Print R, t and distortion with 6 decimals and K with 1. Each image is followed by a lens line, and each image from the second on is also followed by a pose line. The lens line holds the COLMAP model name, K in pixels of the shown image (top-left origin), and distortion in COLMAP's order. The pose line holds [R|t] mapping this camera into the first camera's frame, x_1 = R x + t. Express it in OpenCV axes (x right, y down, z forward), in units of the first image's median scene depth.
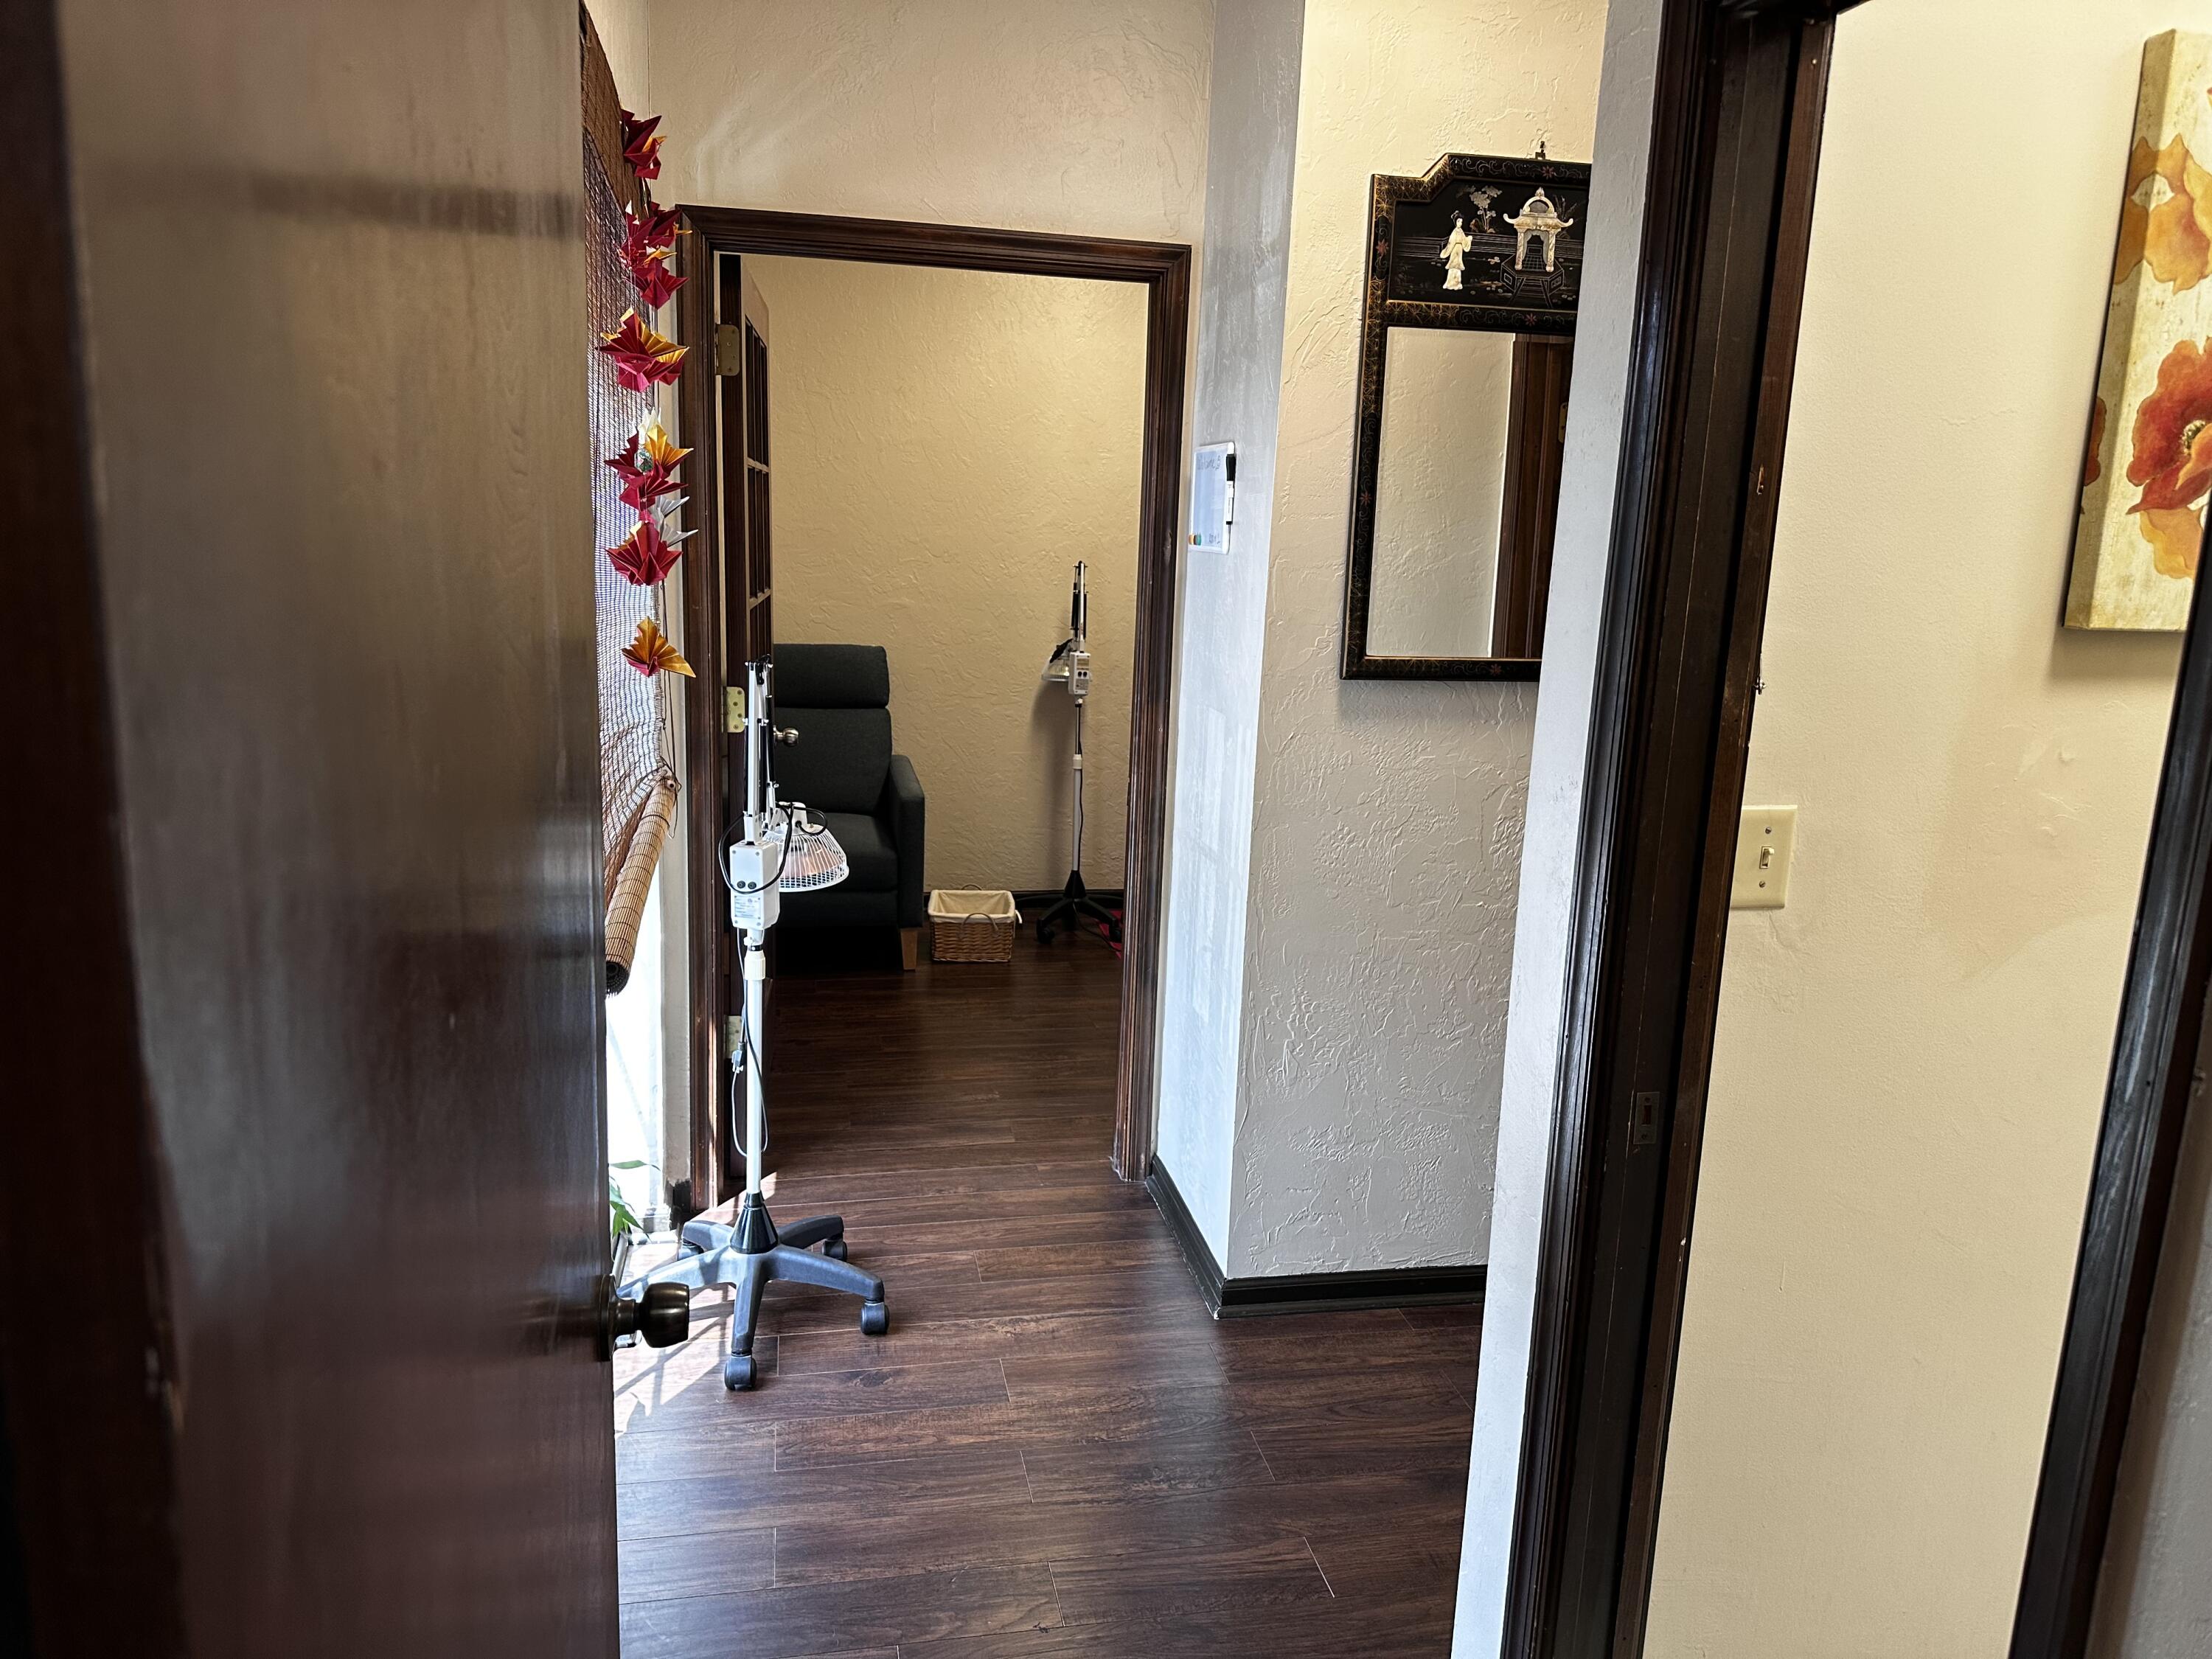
lens RADIAL K [[1562.8, 0, 1105.6], [0, 1562.8, 839.1], [0, 0, 1]] dist [0.034293, -0.001803]
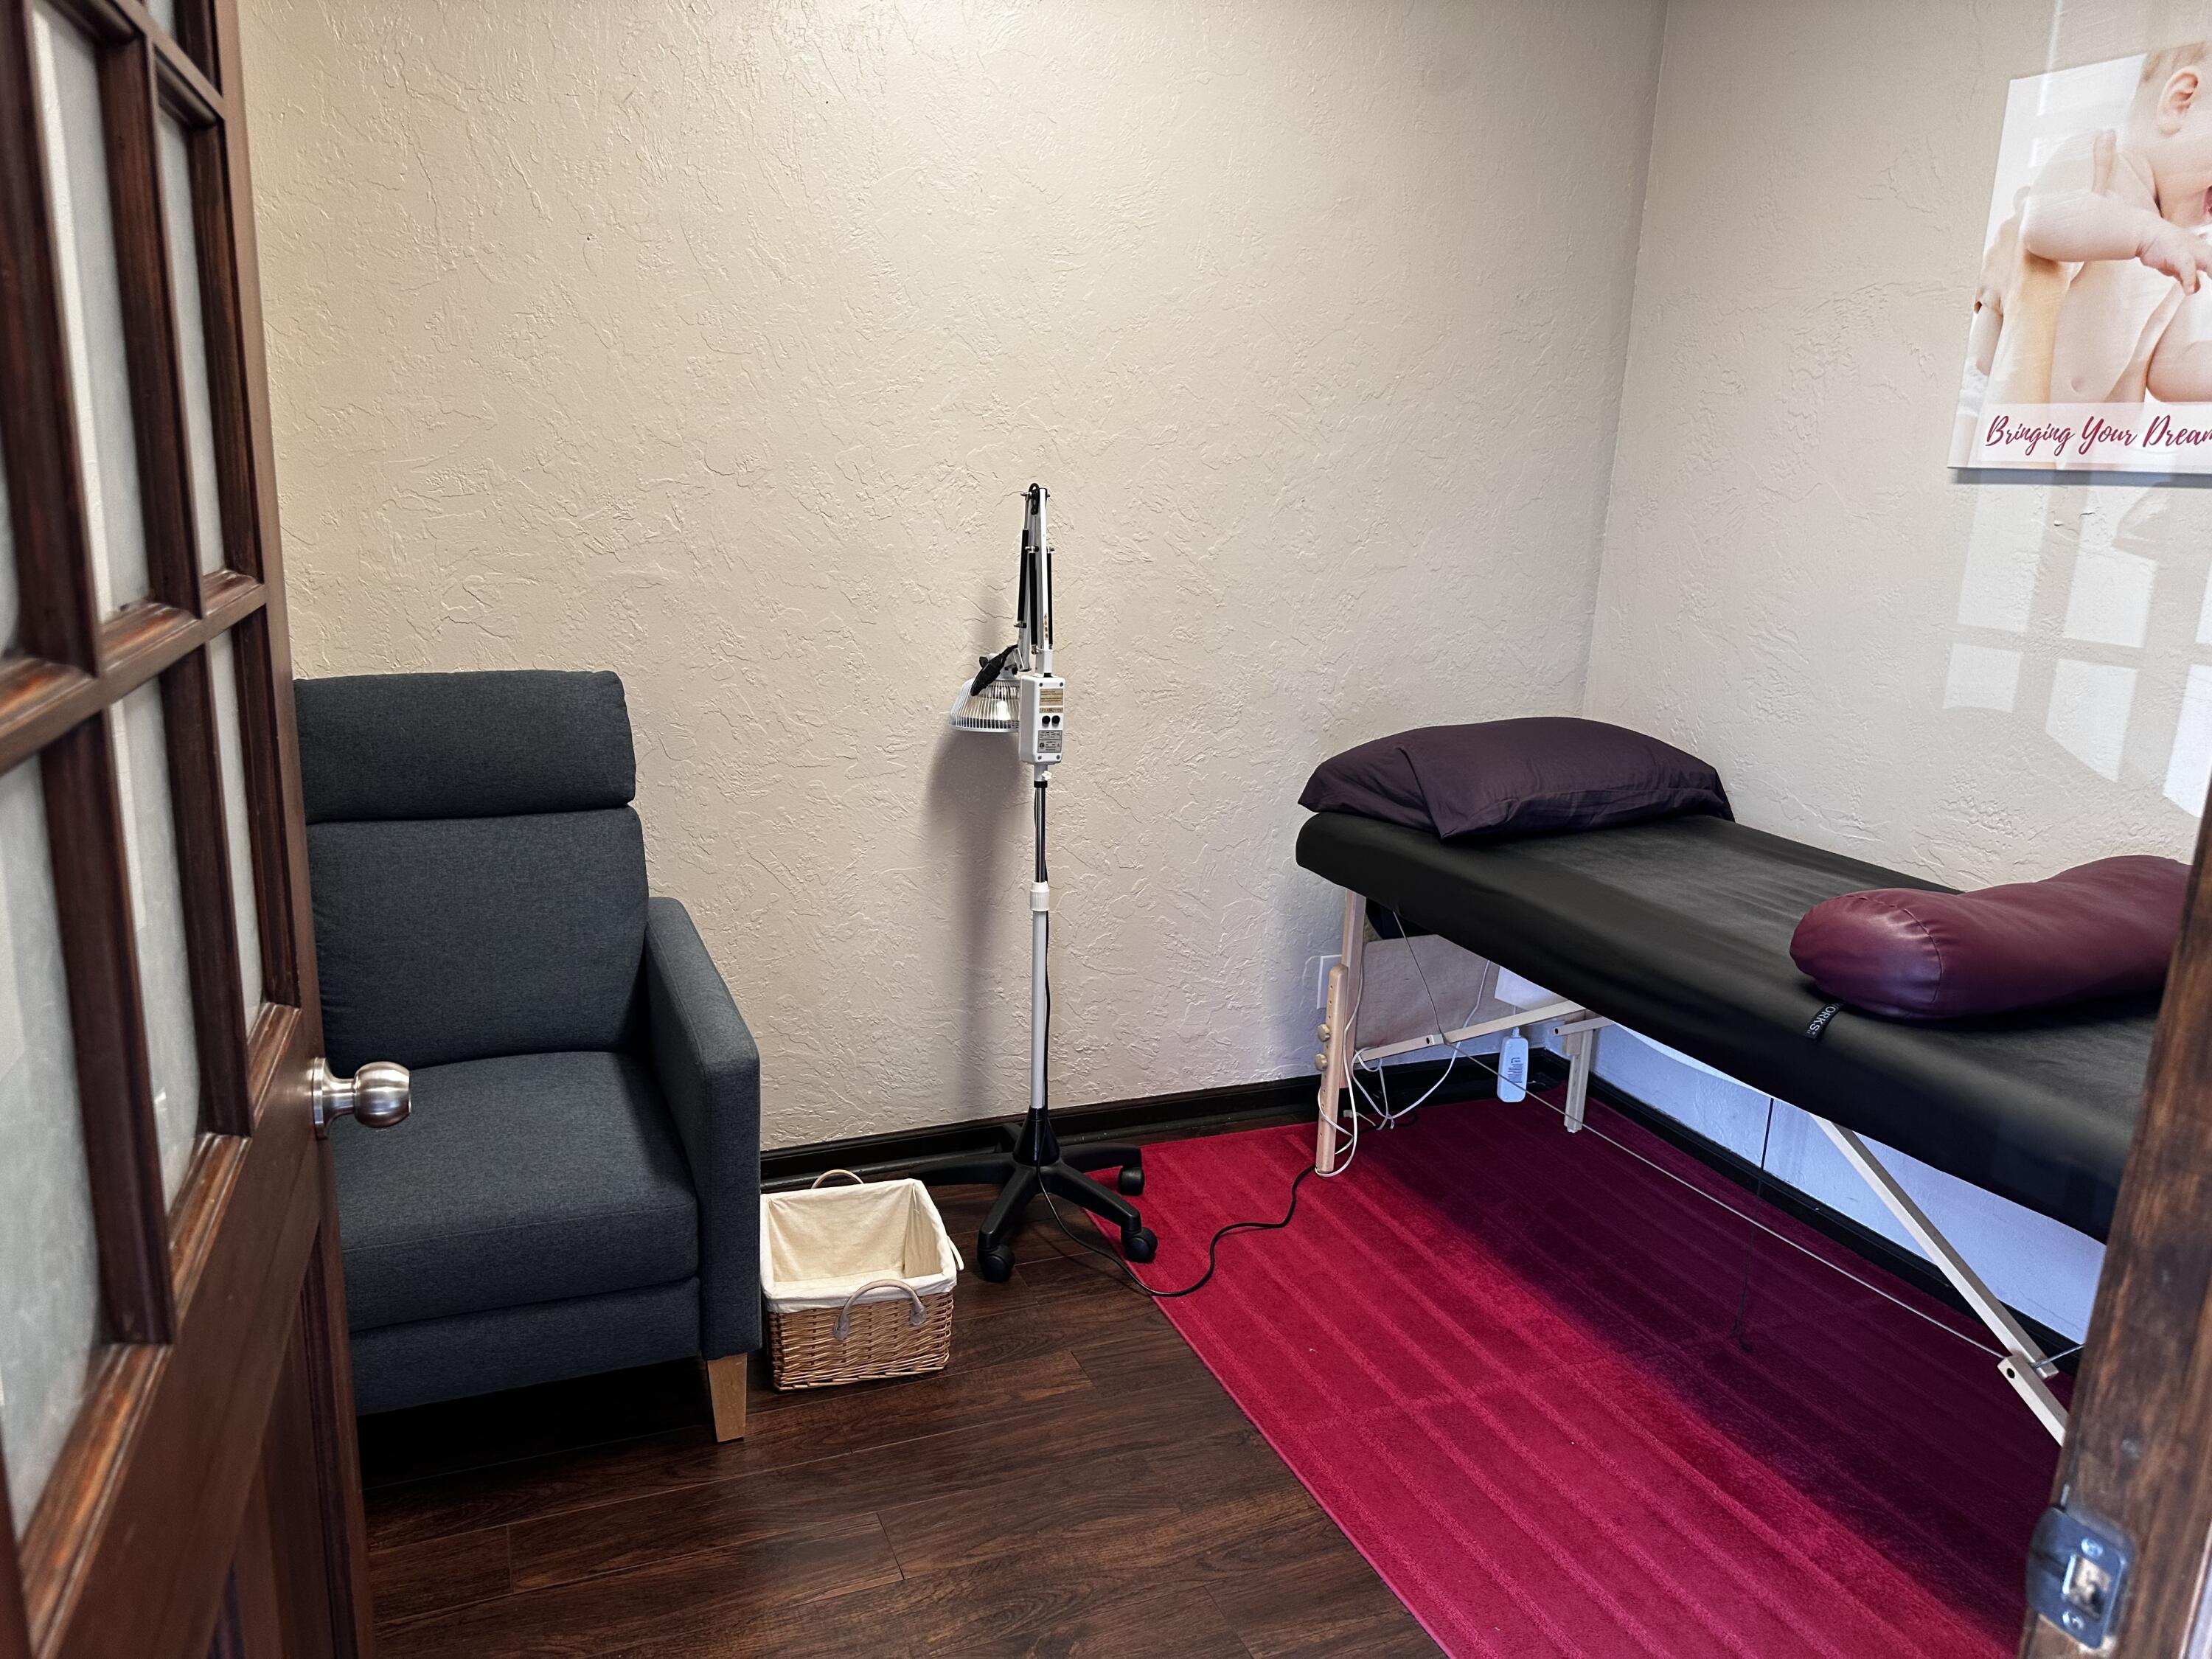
lens RADIAL K [[1562.8, 0, 1109.3], [0, 1562.8, 826.4], [0, 0, 1]] dist [0.034293, -0.001803]
pose [[0.979049, -0.043826, 0.198854, -0.094625], [0.036120, 0.998455, 0.042215, -0.092641], [-0.200397, -0.034148, 0.979119, 0.521865]]
